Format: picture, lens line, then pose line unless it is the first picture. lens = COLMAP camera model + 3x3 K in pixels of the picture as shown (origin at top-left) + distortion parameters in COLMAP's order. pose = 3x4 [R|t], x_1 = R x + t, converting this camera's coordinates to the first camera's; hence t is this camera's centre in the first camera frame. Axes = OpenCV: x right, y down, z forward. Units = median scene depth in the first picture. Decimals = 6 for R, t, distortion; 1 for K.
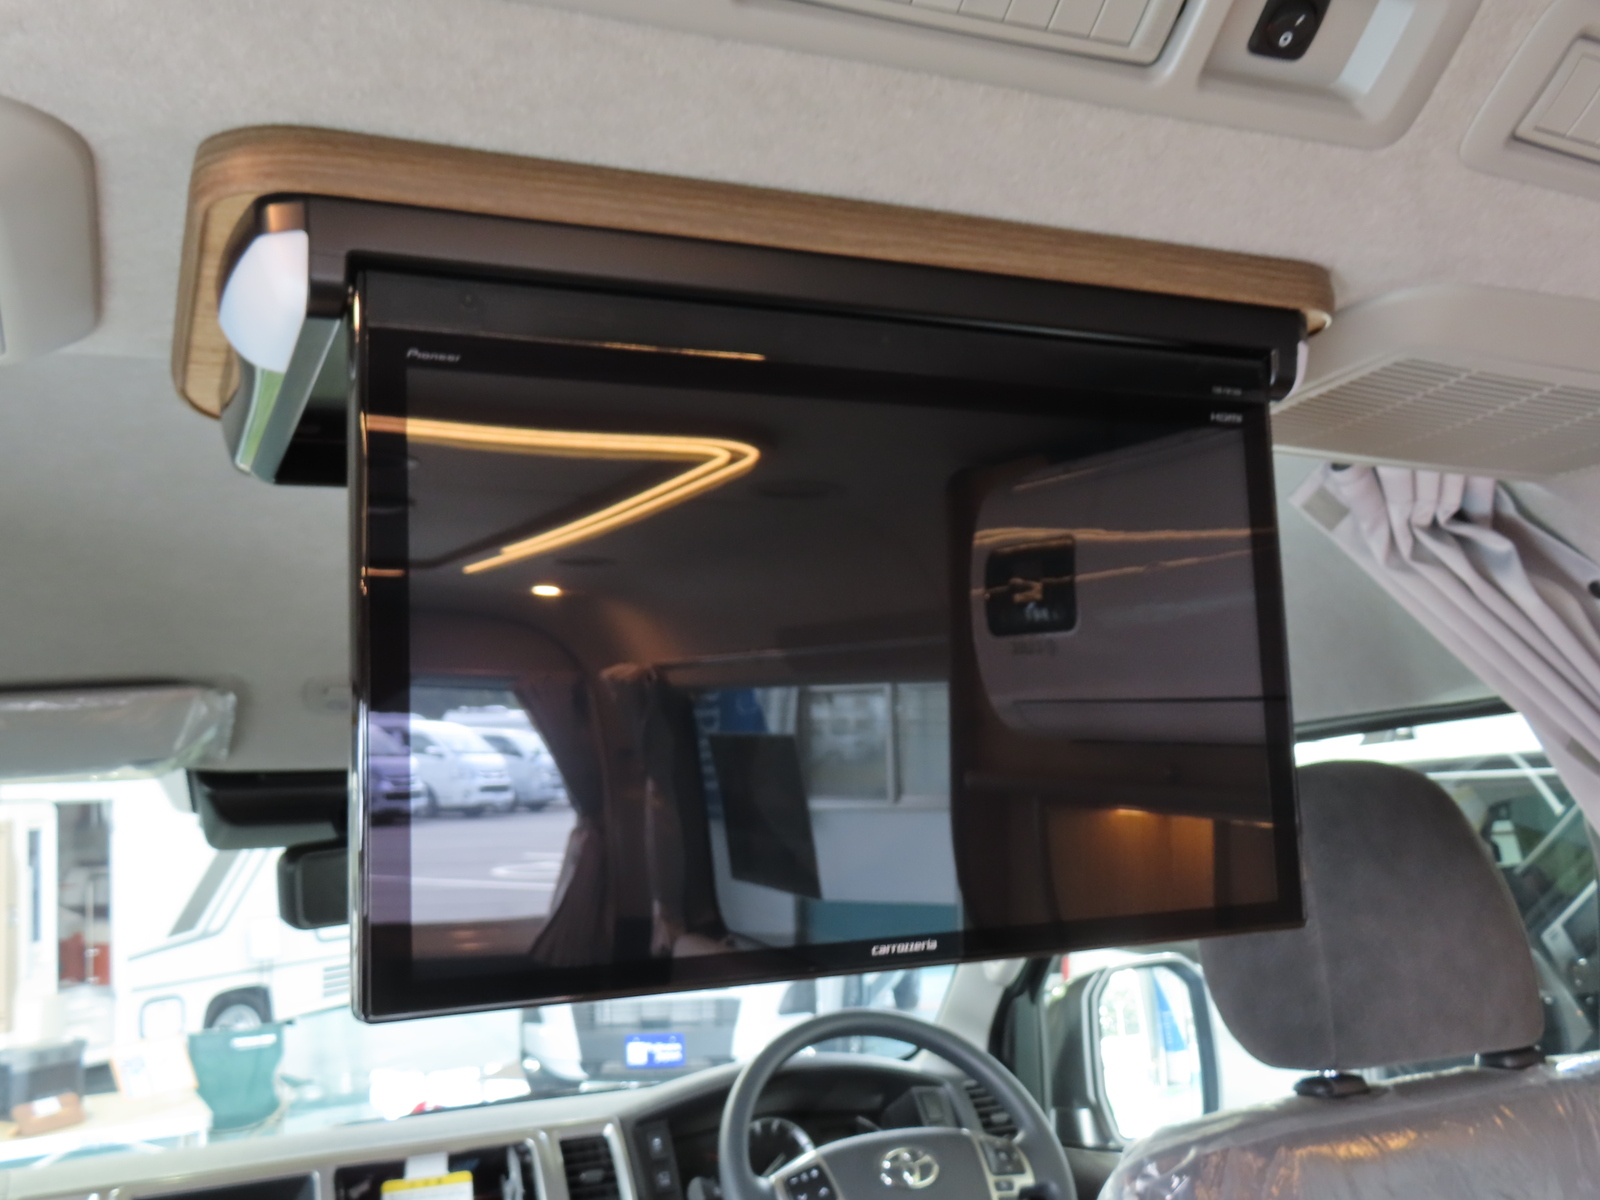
lens RADIAL K [[1484.4, 0, 800.0], [0, 1484.4, 600.0], [0, 0, 1]] dist [-0.000481, -0.000128]
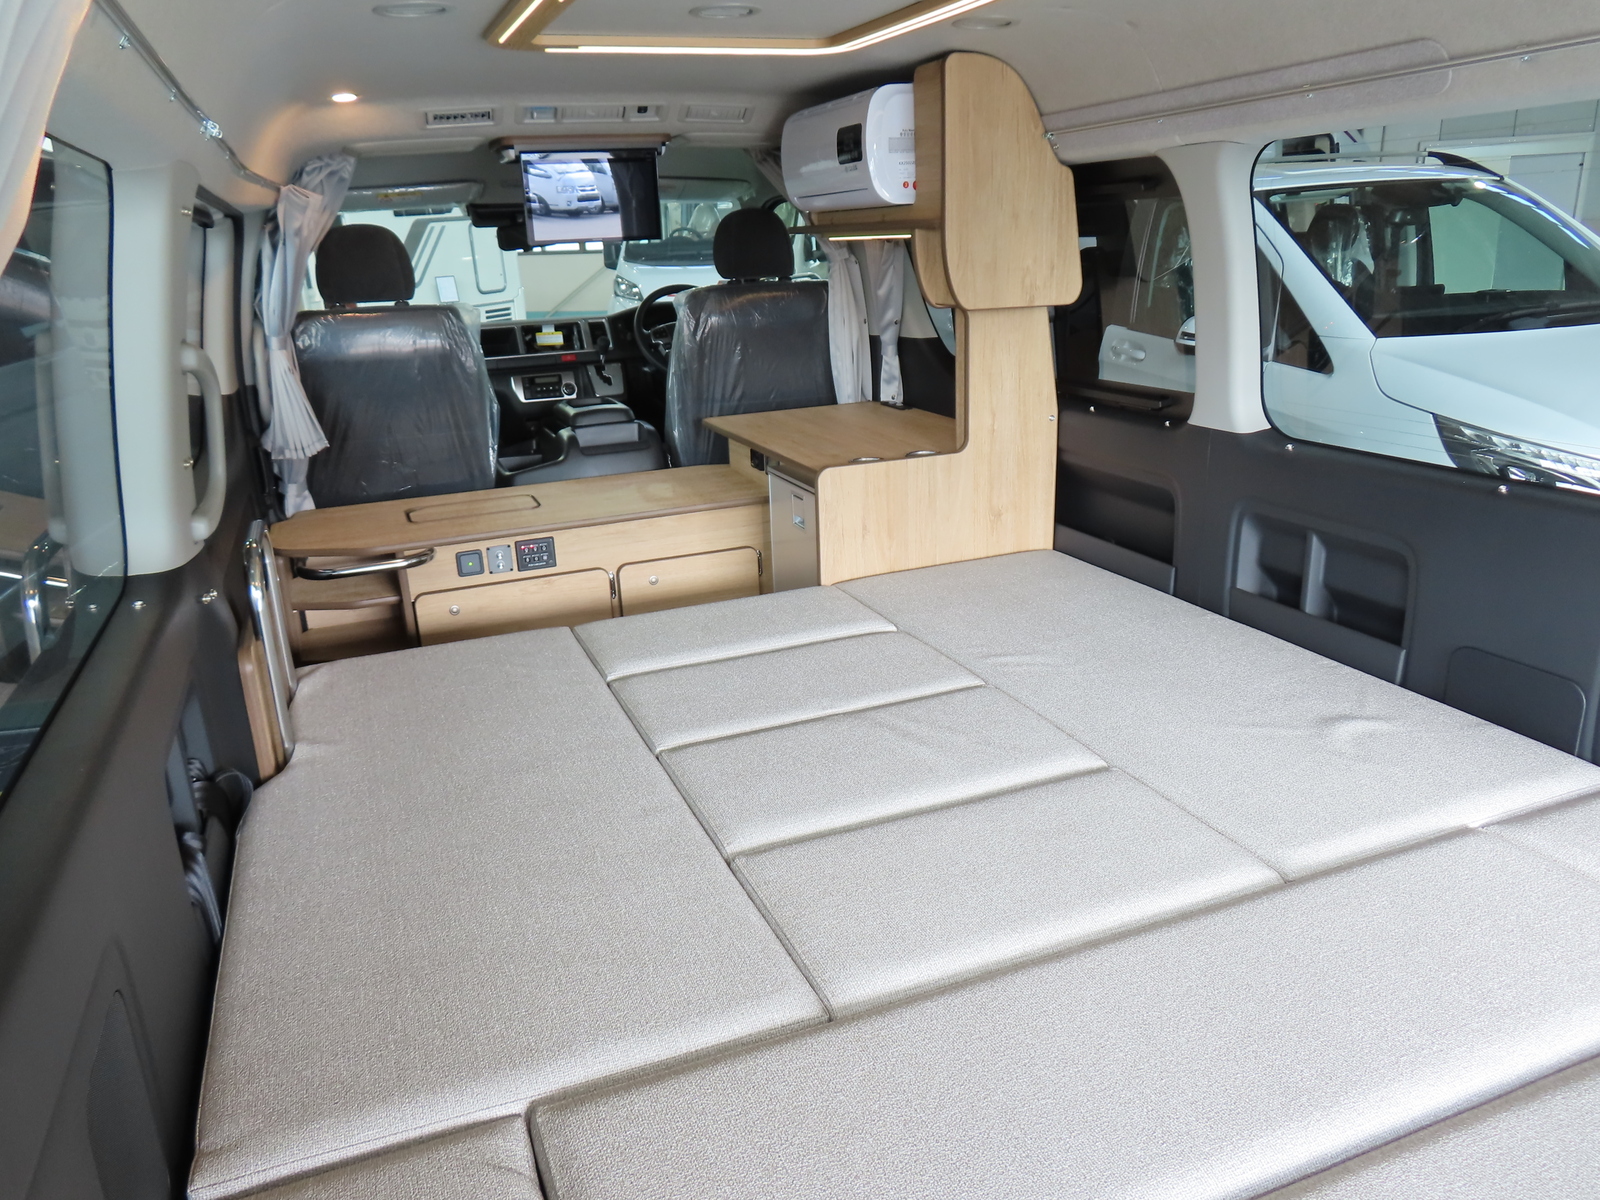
lens RADIAL K [[1152.0, 0, 800.0], [0, 1152.0, 600.0], [0, 0, 1]] dist [-0.005217, -0.003030]
pose [[0.999149, 0.028880, -0.029442, 0.397343], [-0.012731, 0.894996, 0.445892, -0.225176], [0.039228, -0.445138, 0.894602, -1.525299]]
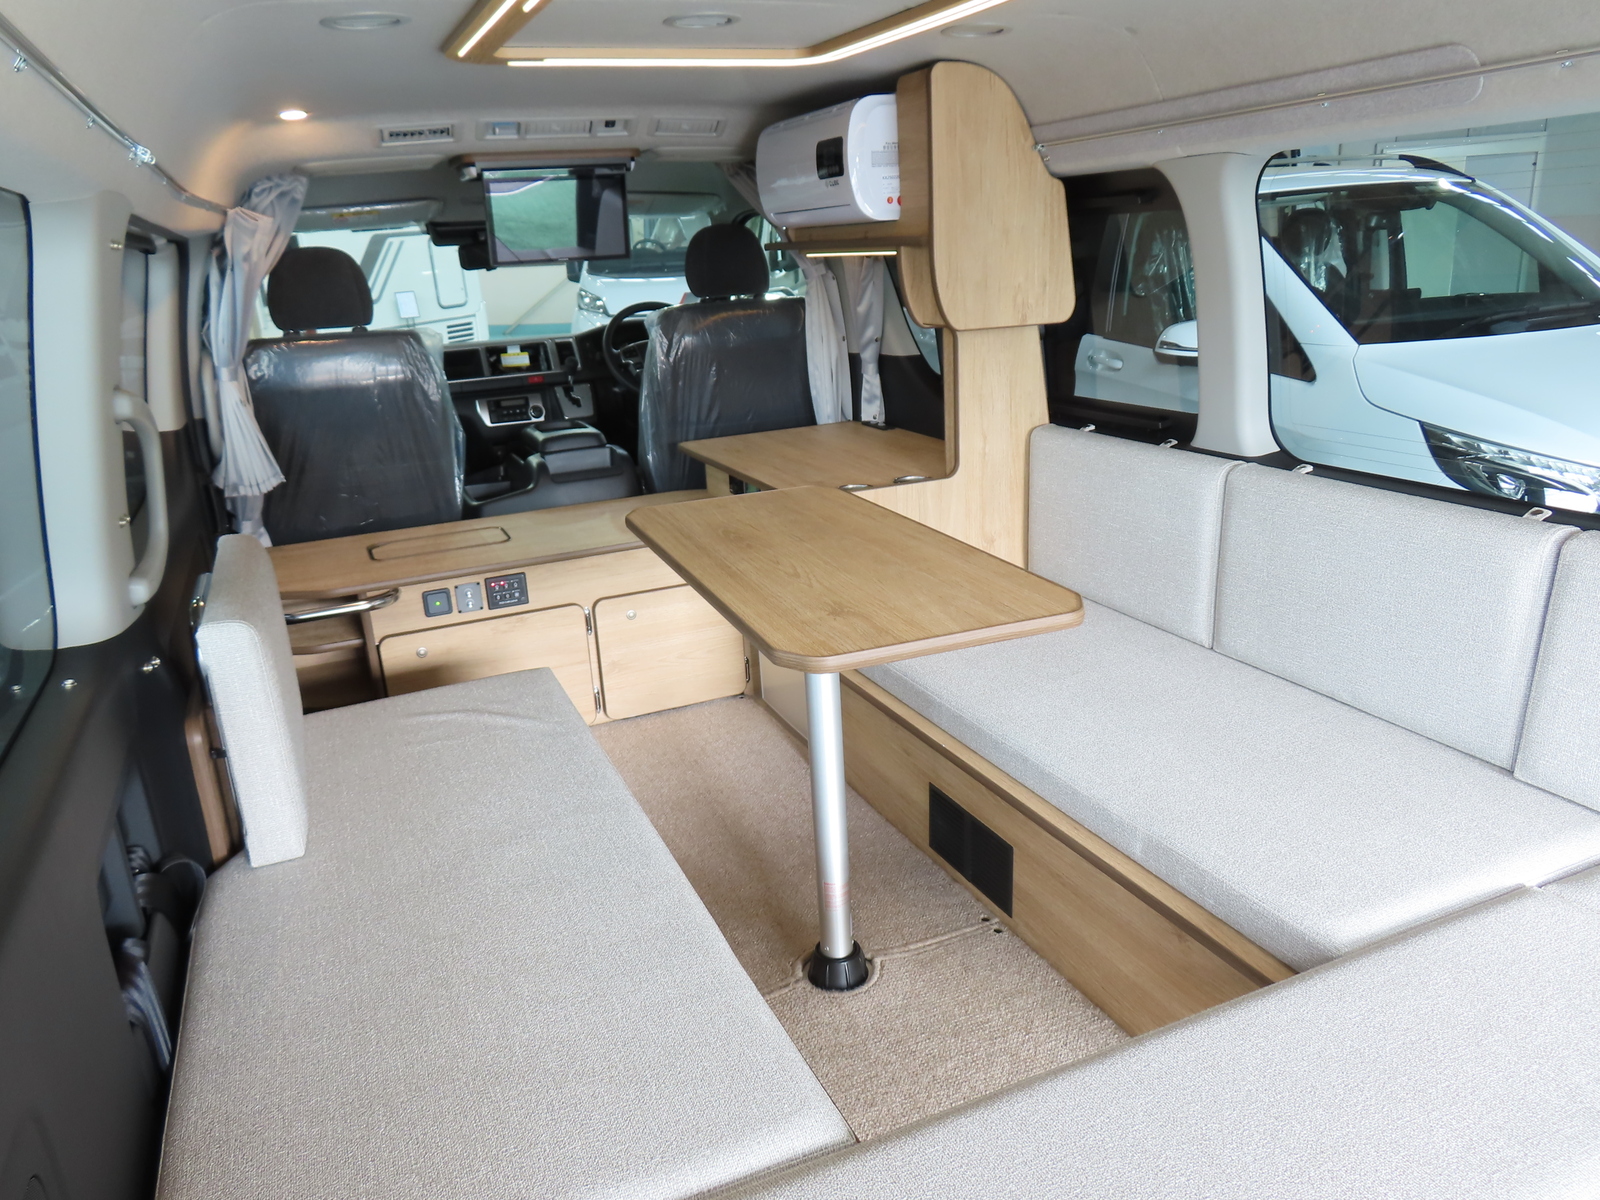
lens RADIAL K [[1152.0, 0, 800.0], [0, 1152.0, 600.0], [0, 0, 1]] dist [-0.005217, -0.003030]
pose [[0.999971, 0.006871, -0.003209, 0.372087], [-0.004753, 0.897588, 0.440811, -0.226400], [0.005909, -0.440783, 0.897594, -1.442822]]
